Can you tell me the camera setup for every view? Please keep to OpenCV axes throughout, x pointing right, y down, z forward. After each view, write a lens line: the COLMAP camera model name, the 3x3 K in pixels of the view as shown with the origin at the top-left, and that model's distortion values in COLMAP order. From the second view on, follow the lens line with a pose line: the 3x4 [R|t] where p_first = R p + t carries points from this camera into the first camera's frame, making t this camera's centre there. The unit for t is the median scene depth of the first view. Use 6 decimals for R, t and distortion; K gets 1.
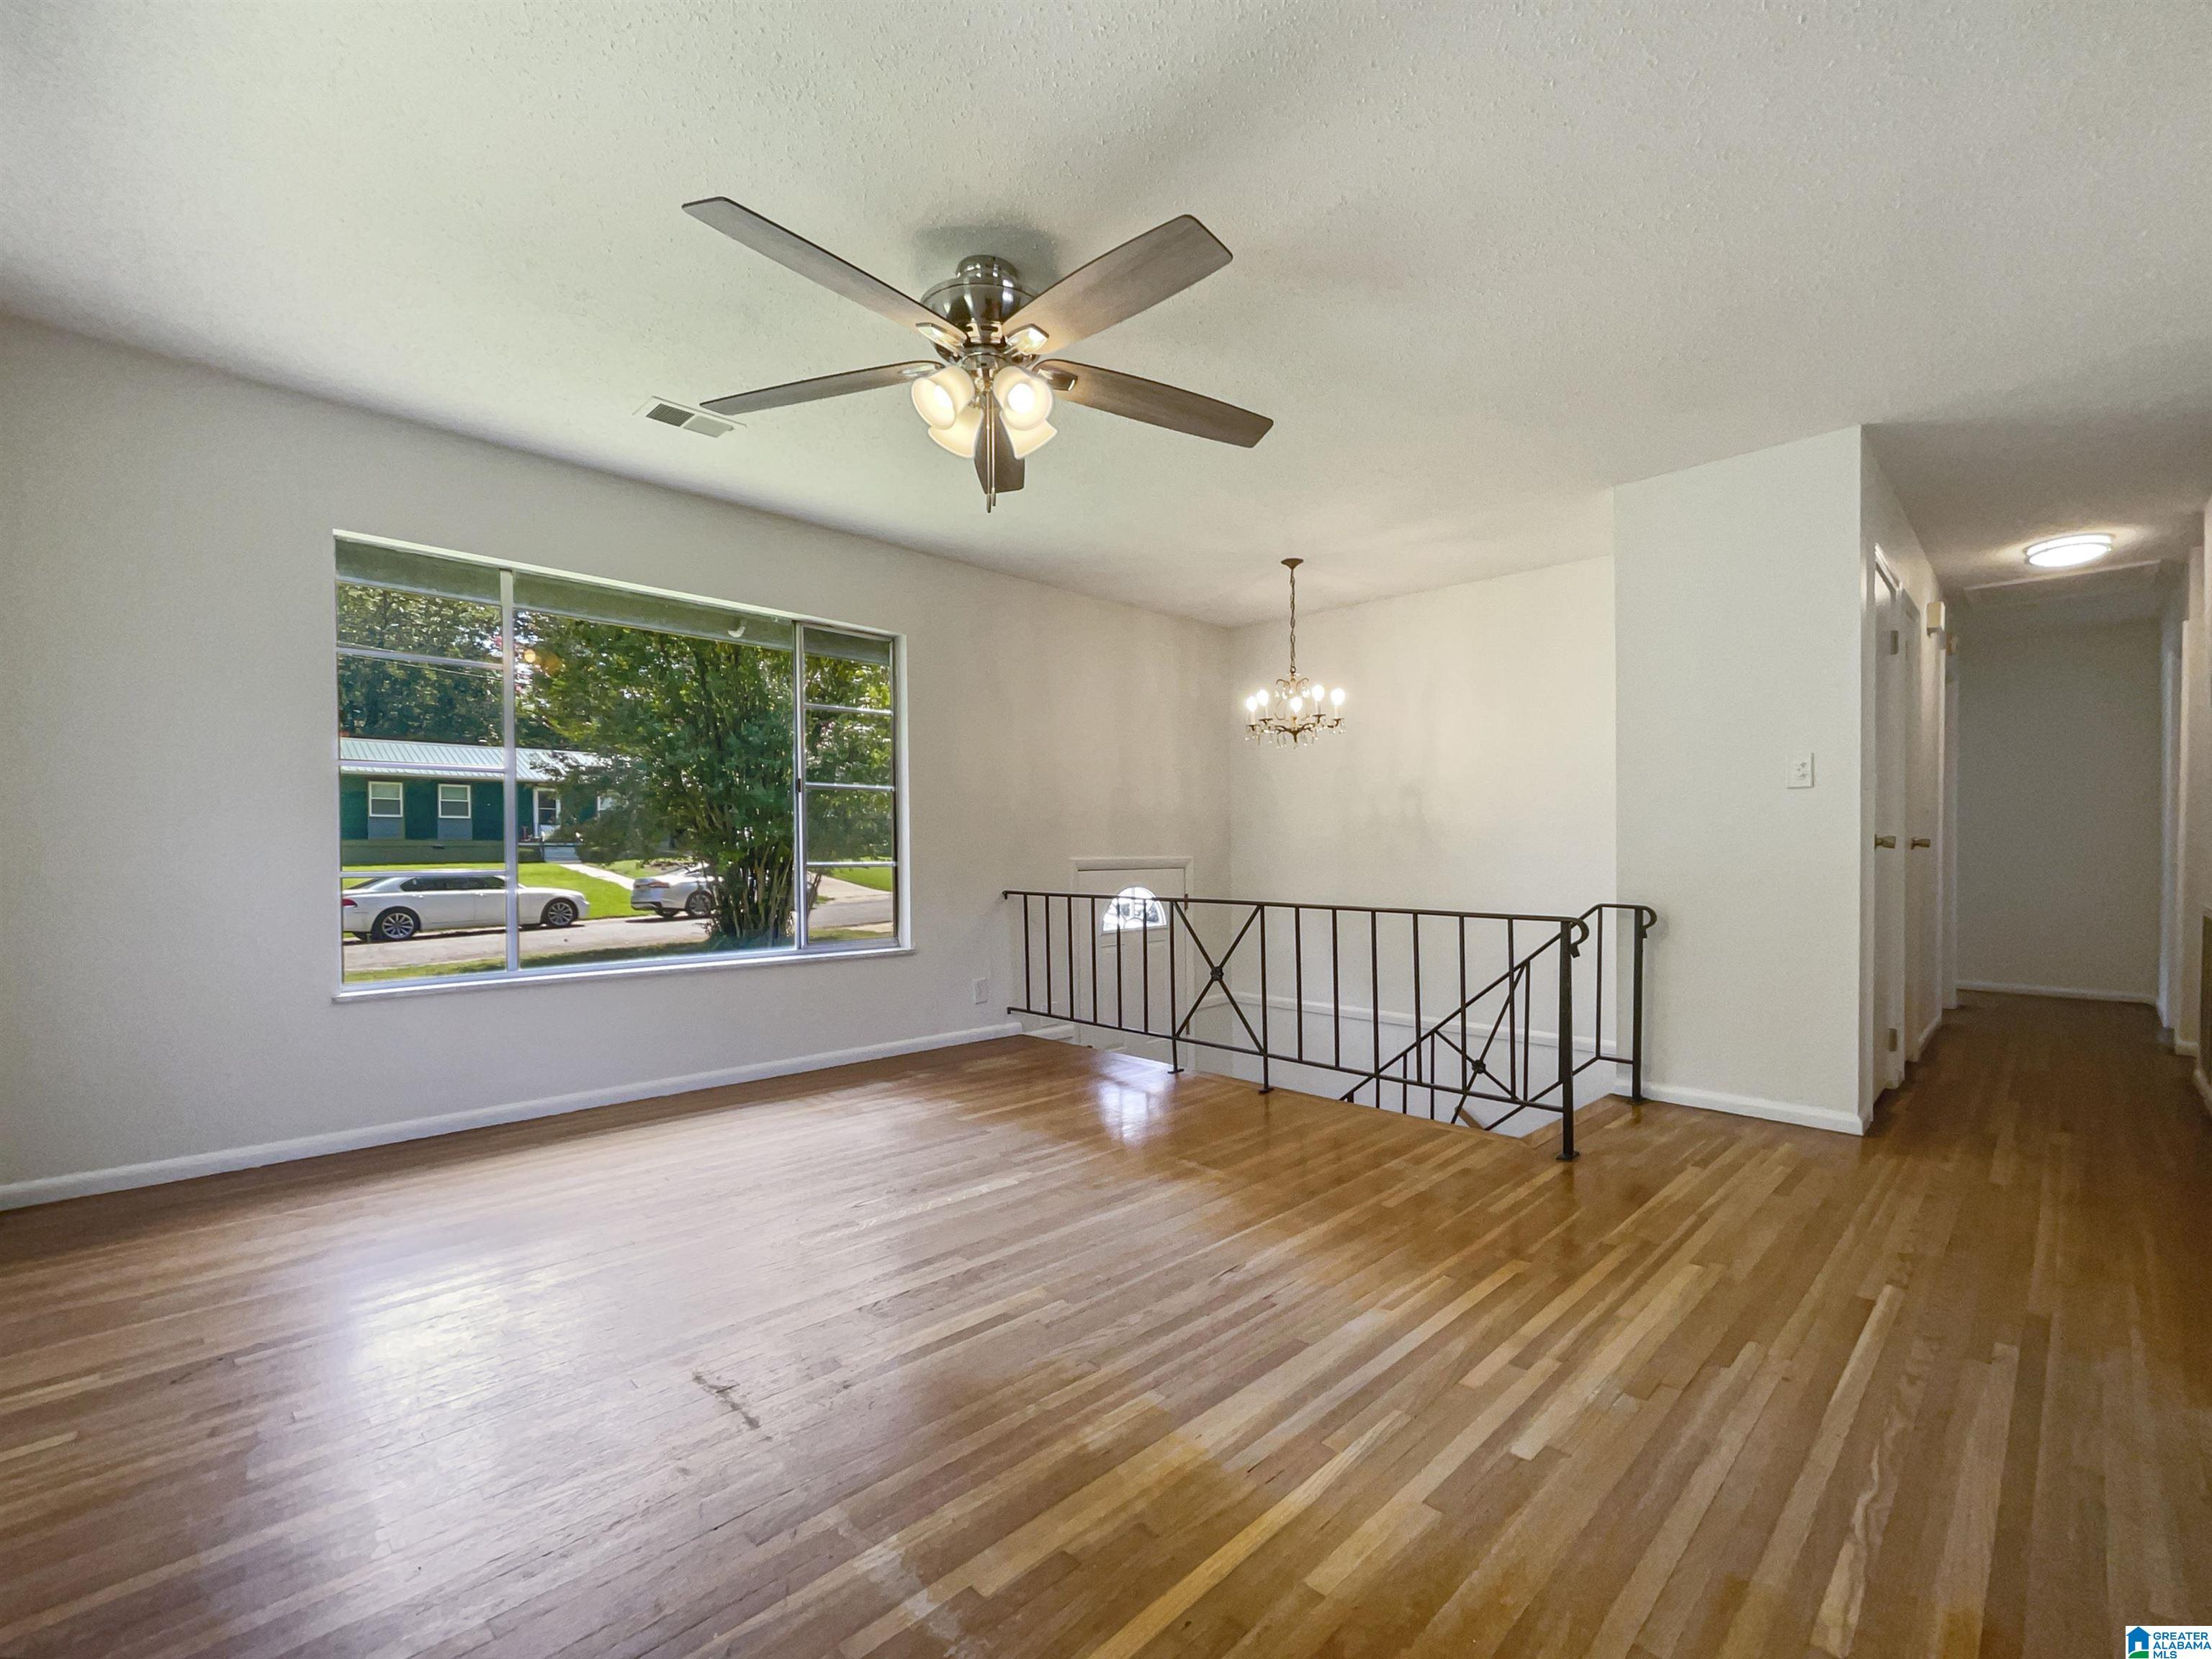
lens RADIAL K [[930.3, 0, 1106.0], [0, 930.3, 829.5], [0, 0, 1]] dist [0.001469, 0.000150]
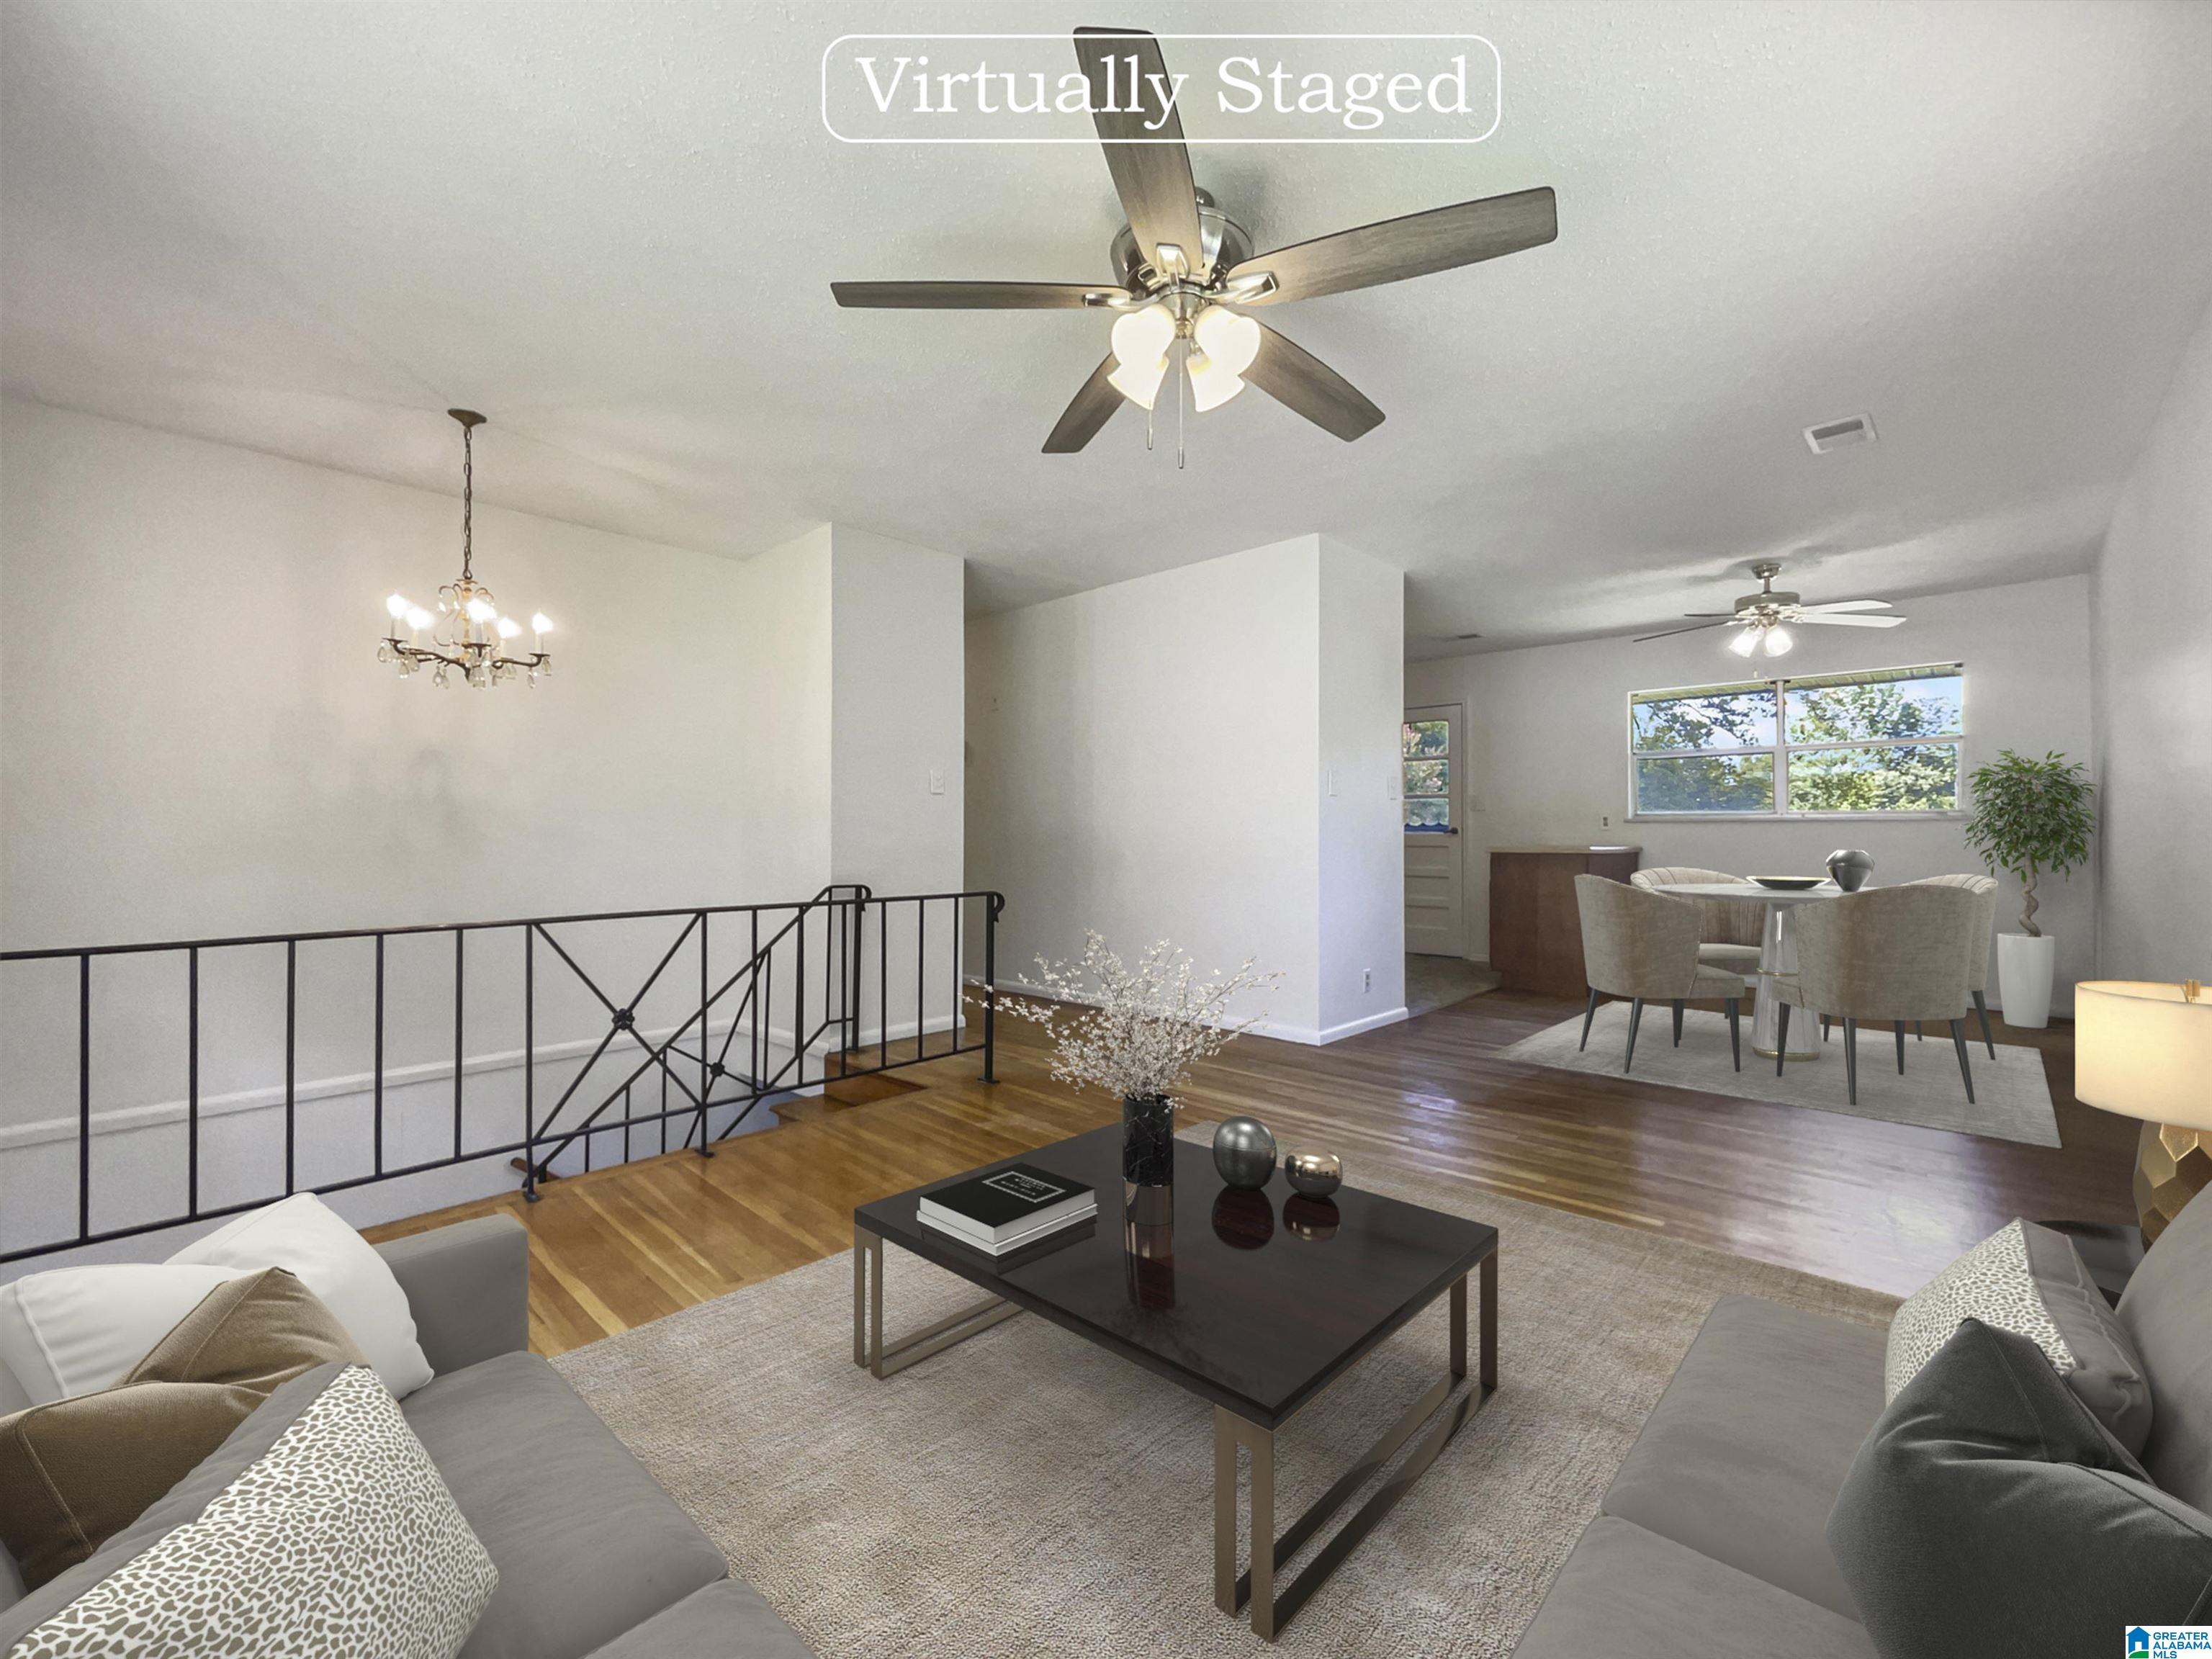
lens RADIAL K [[942.6, 0, 1106.0], [0, 942.6, 829.5], [0, 0, 1]] dist [-0.029642, -0.000078]
pose [[-0.061588, 0.013347, 0.998012, -0.616153], [-0.016270, 0.999764, -0.014374, 0.019925], [-0.997969, -0.017123, -0.061357, 0.718649]]
